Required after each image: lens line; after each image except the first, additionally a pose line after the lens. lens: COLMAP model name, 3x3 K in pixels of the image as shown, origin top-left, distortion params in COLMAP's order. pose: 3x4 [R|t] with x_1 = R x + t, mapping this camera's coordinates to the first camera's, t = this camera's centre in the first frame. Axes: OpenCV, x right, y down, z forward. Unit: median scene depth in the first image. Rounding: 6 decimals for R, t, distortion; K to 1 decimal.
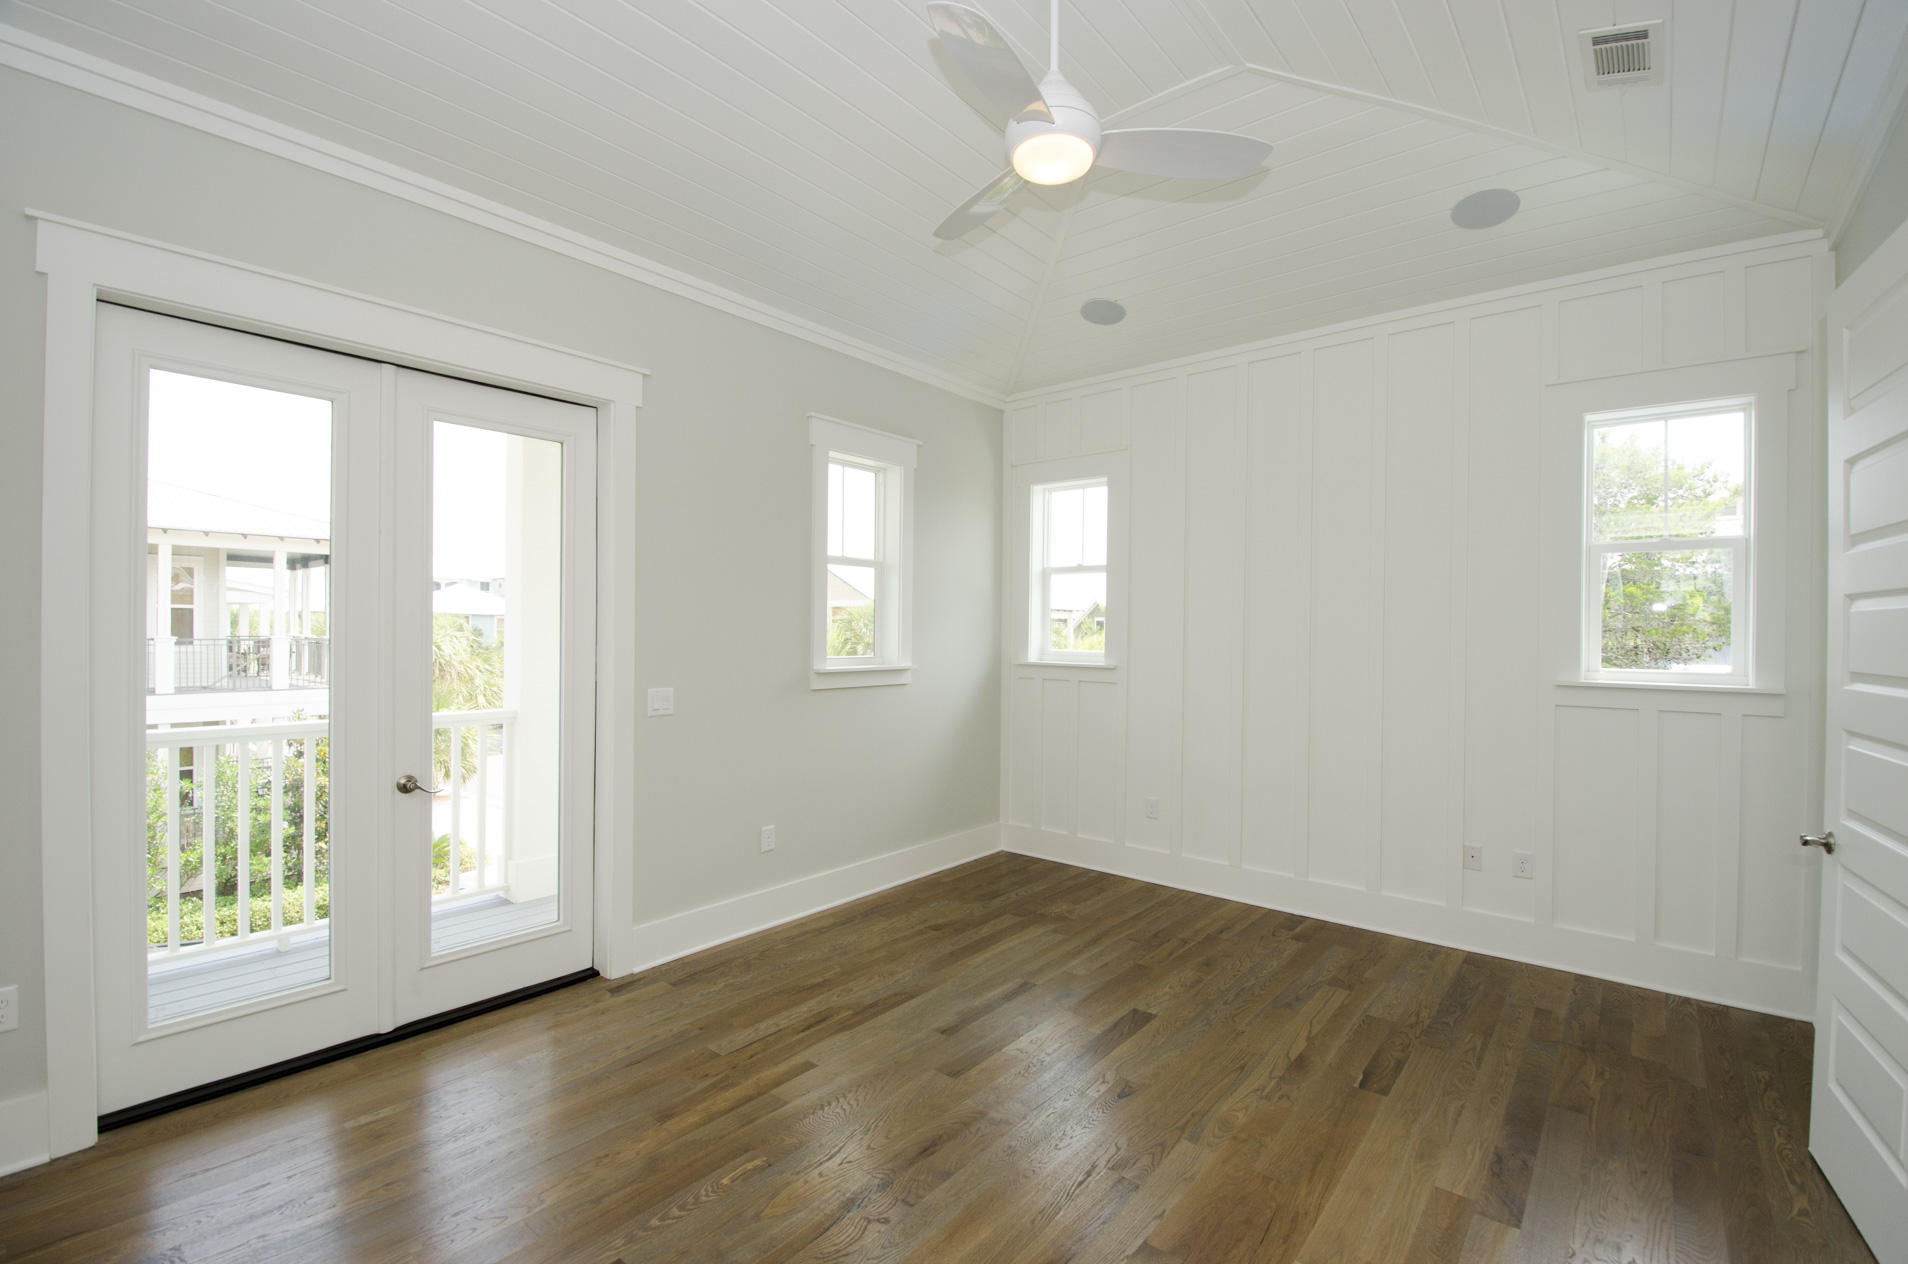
lens RADIAL K [[831.1, 0, 968.8], [0, 831.1, 638.3], [0, 0, 1]] dist [0.018026, -0.019871]
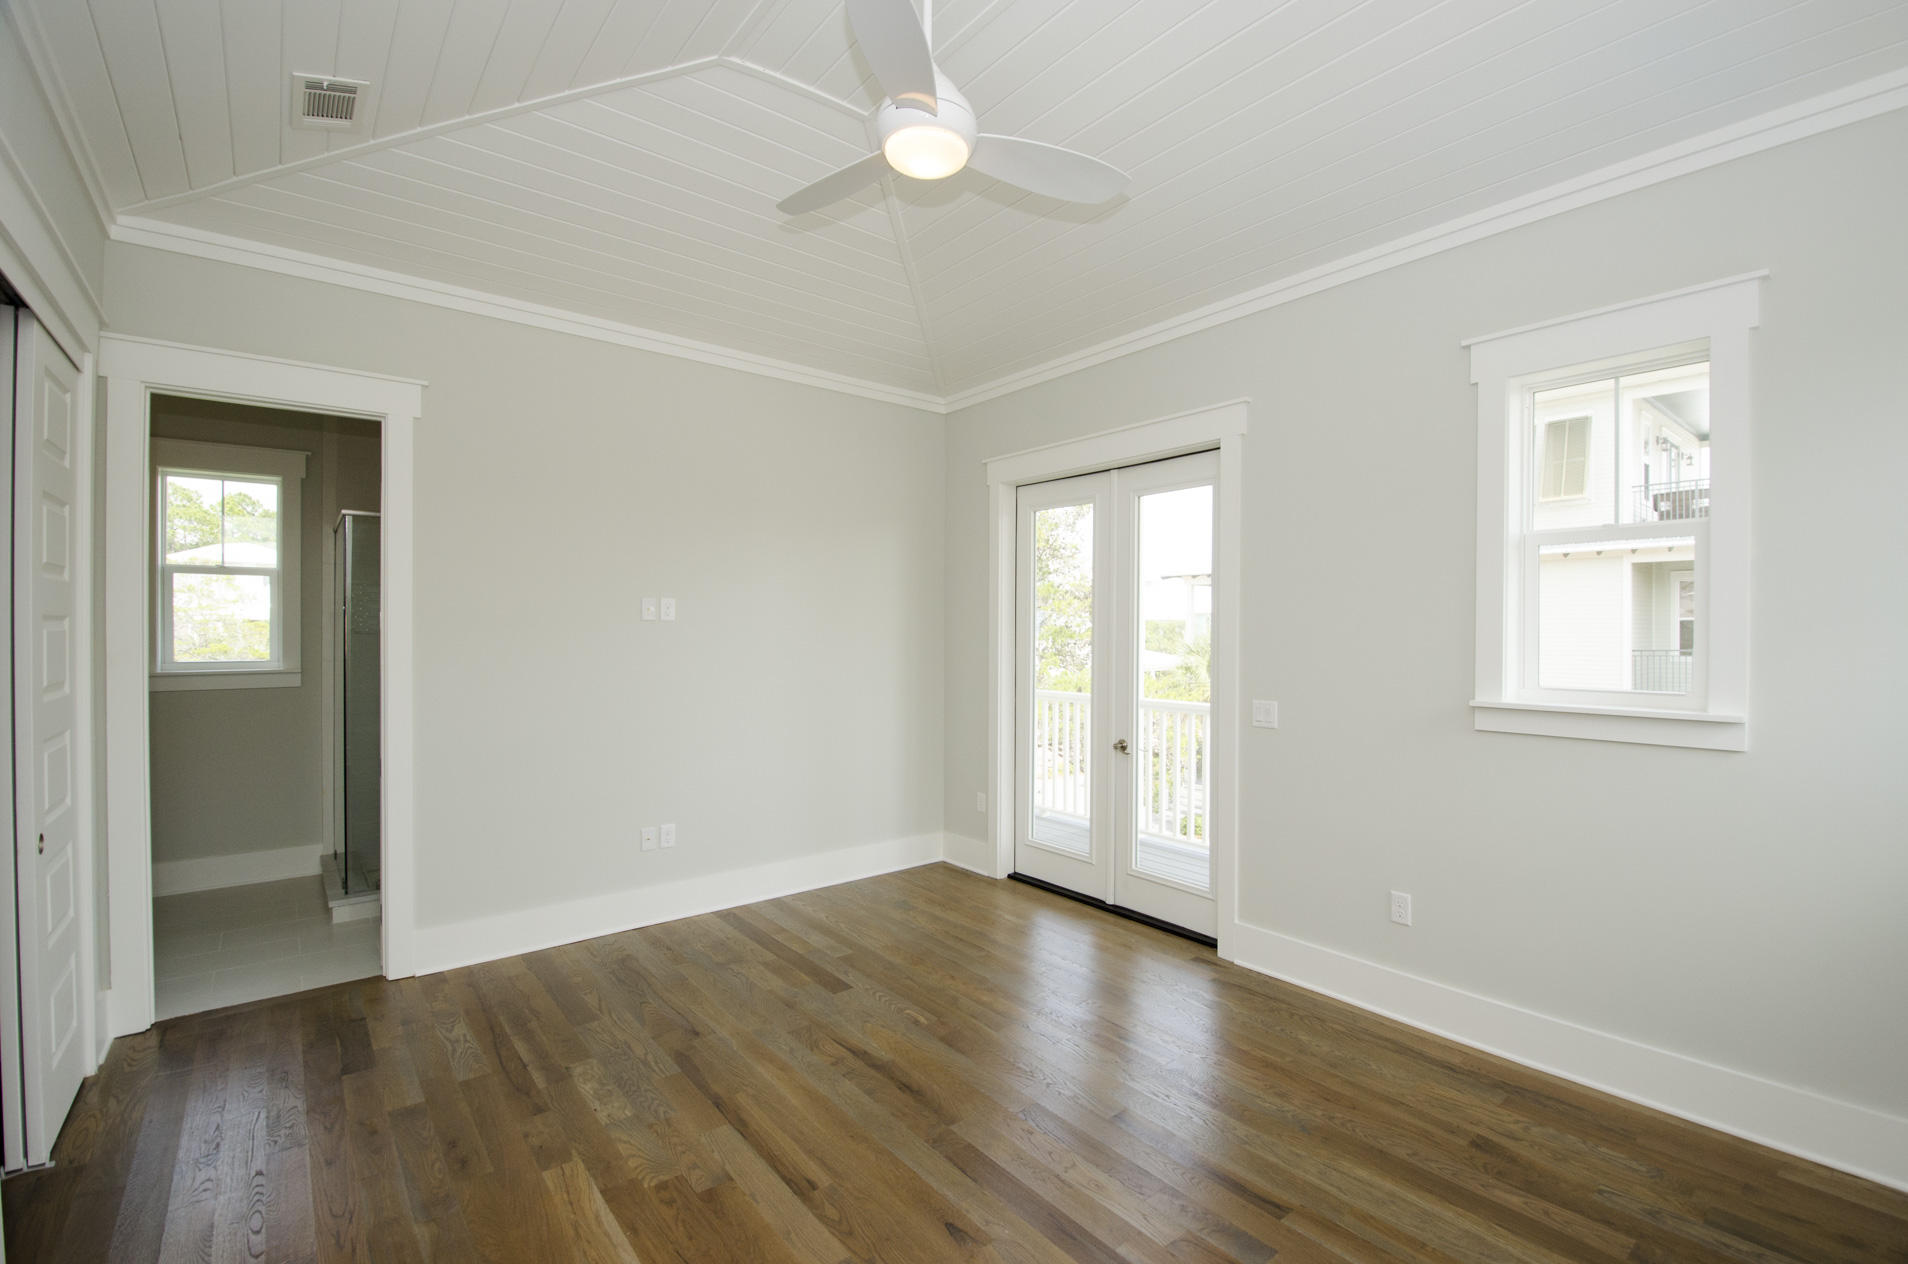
lens RADIAL K [[831.1, 0, 968.8], [0, 831.1, 638.3], [0, 0, 1]] dist [0.018026, -0.019871]
pose [[-0.196167, 0.000222, -0.980571, 0.699289], [-0.011751, 0.999928, 0.002577, -0.014581], [0.980500, 0.012028, -0.196150, 0.848495]]
